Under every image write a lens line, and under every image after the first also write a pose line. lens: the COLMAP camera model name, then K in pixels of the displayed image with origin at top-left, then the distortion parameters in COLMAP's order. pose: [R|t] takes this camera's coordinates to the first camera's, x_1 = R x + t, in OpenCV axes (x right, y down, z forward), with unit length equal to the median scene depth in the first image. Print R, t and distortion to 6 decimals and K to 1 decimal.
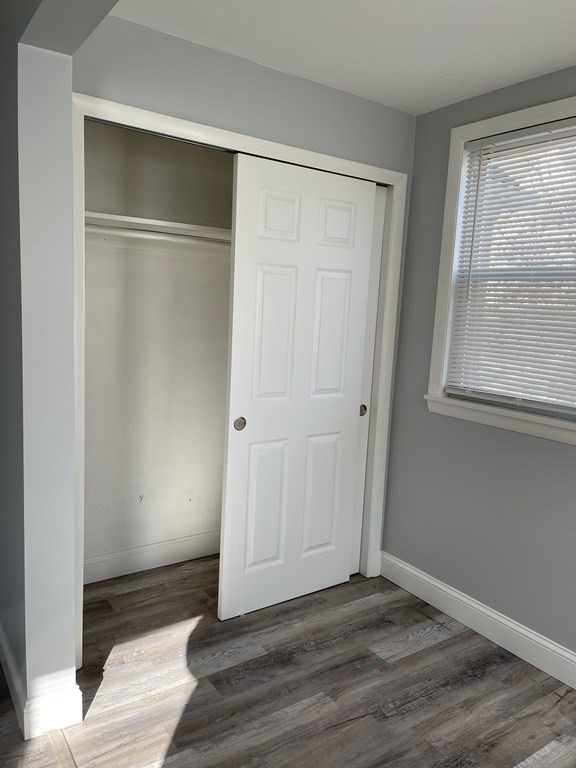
lens RADIAL K [[578.1, 0, 278.5], [0, 578.1, 382.6], [0, 0, 1]] dist [0.110318, -0.130168]
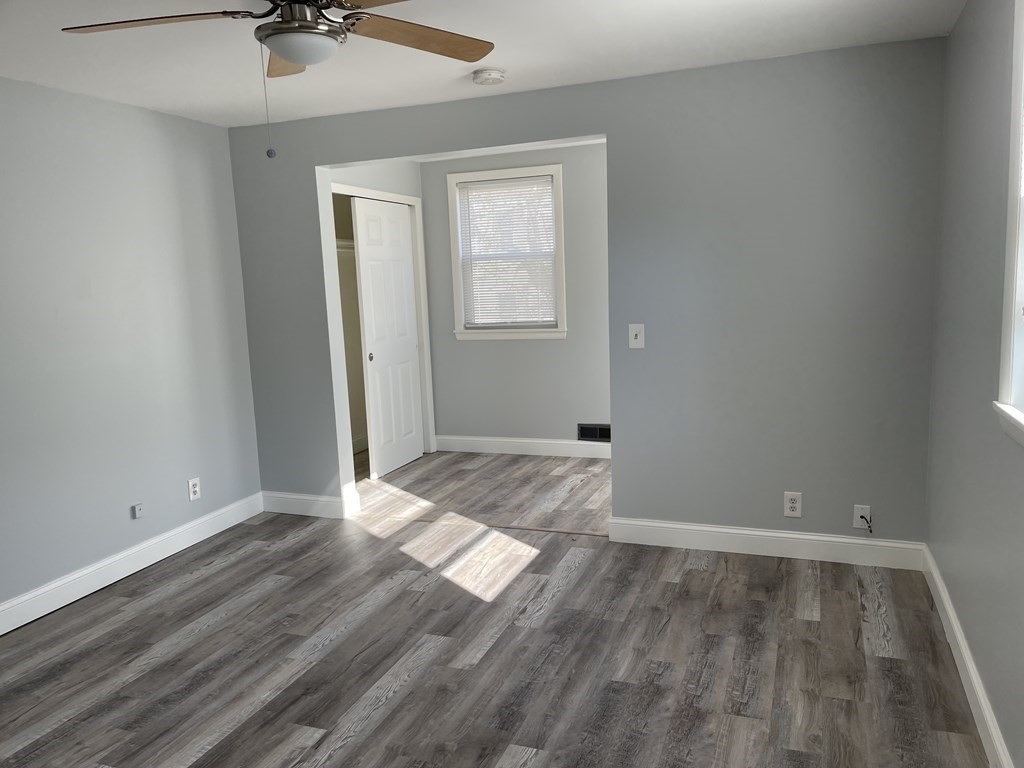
lens RADIAL K [[770.8, 0, 491.0], [0, 770.8, 386.0], [0, 0, 1]] dist [0.110318, -0.130168]
pose [[0.832851, -0.155650, 0.531161, -0.933451], [0.156987, 0.986665, 0.042977, 0.109726], [-0.530768, 0.047592, 0.846180, -1.003509]]
